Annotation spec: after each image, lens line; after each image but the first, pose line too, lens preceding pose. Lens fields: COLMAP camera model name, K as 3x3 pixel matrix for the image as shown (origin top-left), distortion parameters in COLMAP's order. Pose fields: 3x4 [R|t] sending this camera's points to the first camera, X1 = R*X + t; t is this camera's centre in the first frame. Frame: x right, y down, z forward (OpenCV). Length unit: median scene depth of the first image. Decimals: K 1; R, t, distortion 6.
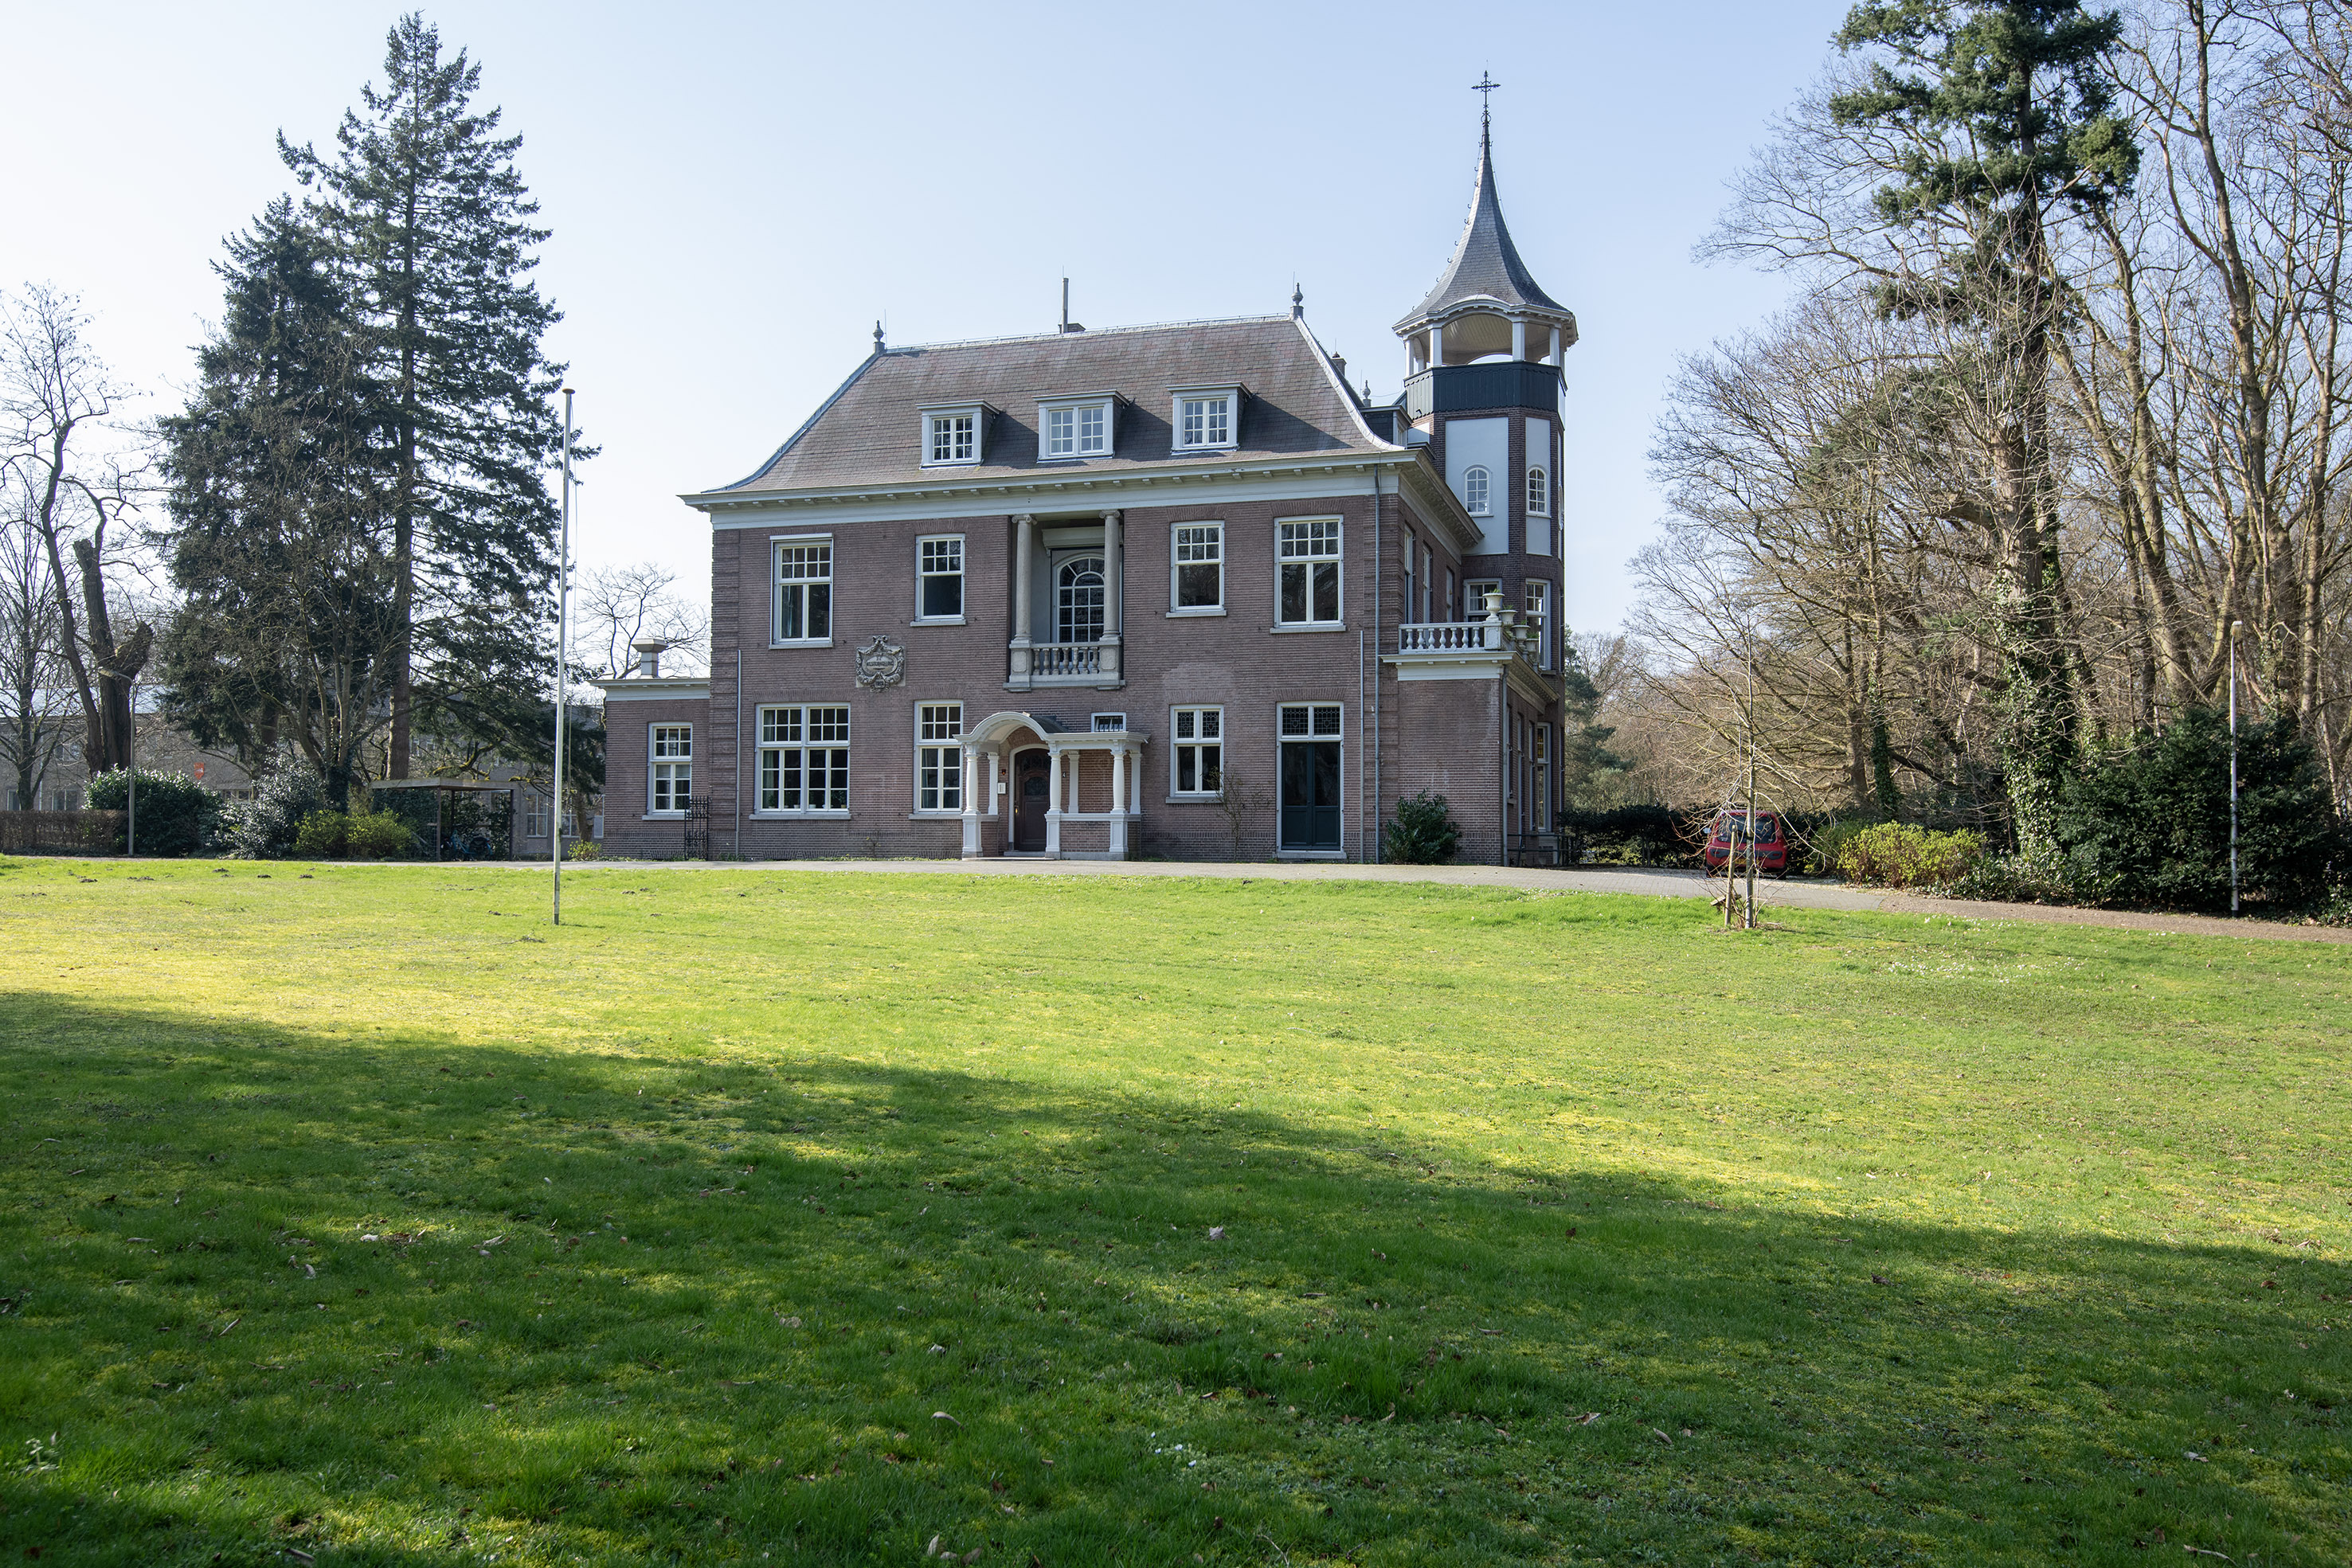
lens RADIAL K [[1847.3, 0, 1196.2], [0, 1847.3, 778.5], [0, 0, 1]] dist [0.034346, -0.006206]
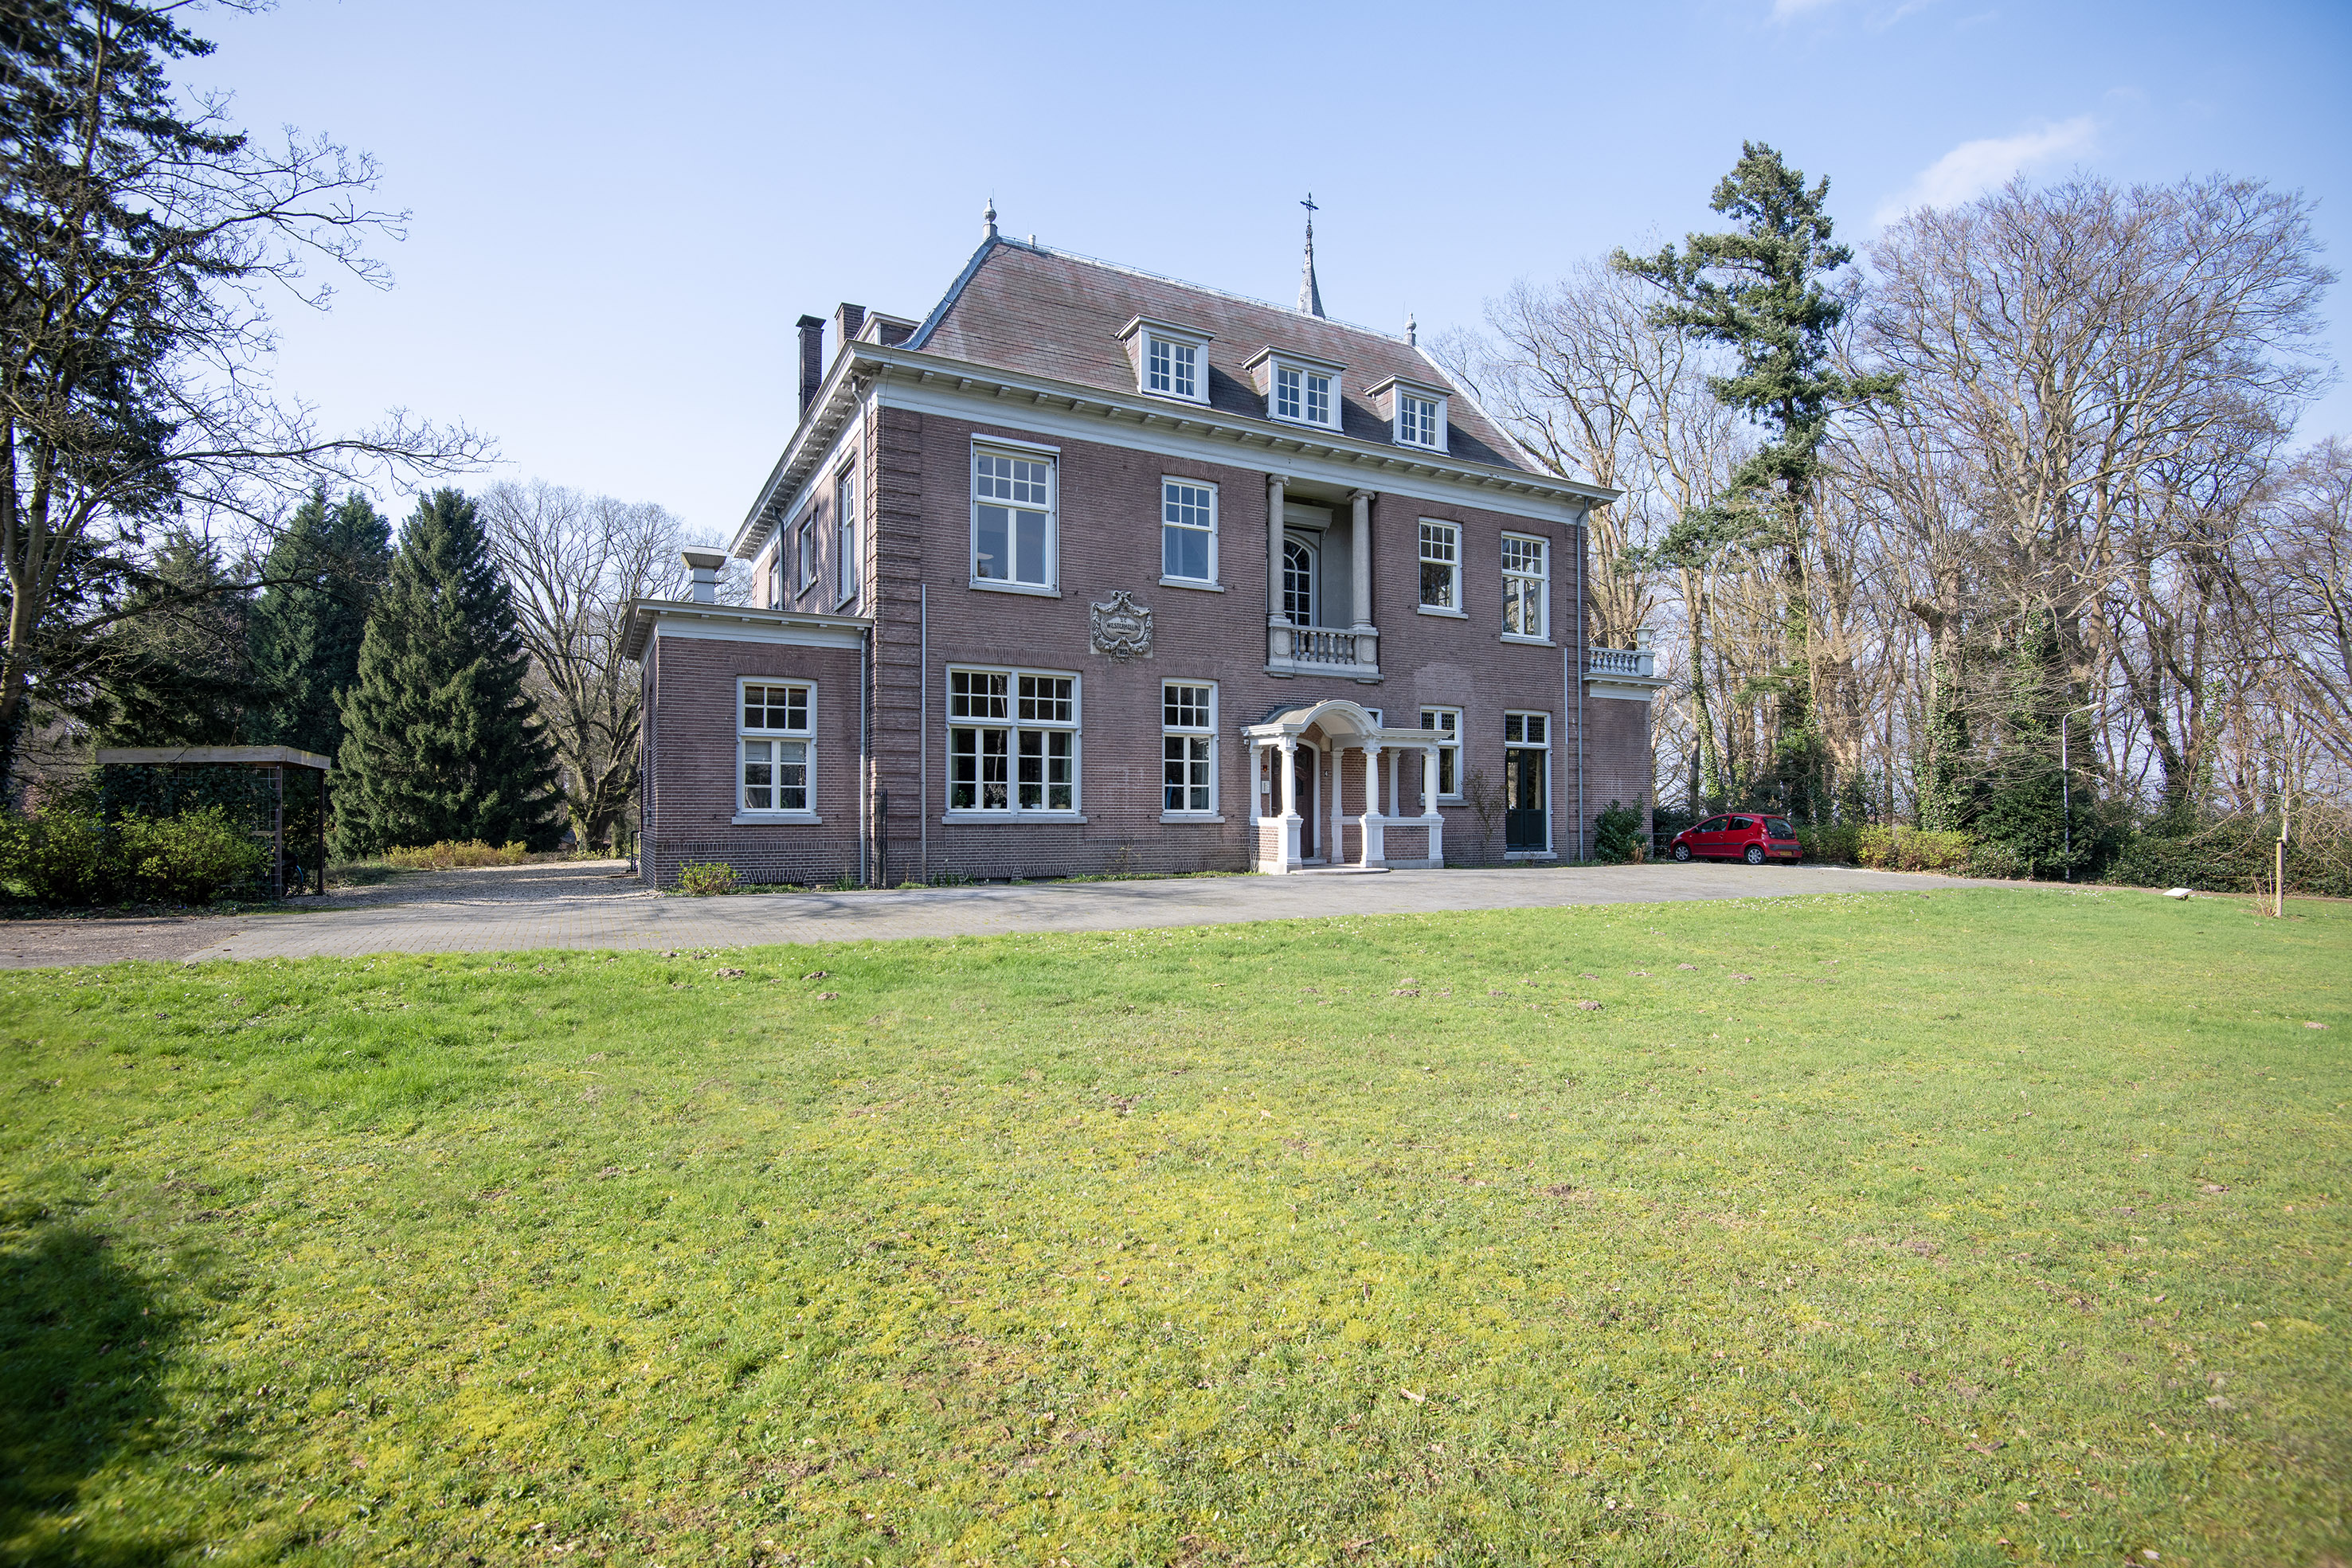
lens RADIAL K [[1117.9, 0, 1156.6], [0, 1117.9, 802.1], [0, 0, 1]] dist [-0.016377, -0.010018]
pose [[0.700156, 0.004116, 0.713978, -0.529365], [-0.024851, 0.999518, 0.018609, 0.003893], [-0.713557, -0.030772, 0.699921, 0.688902]]
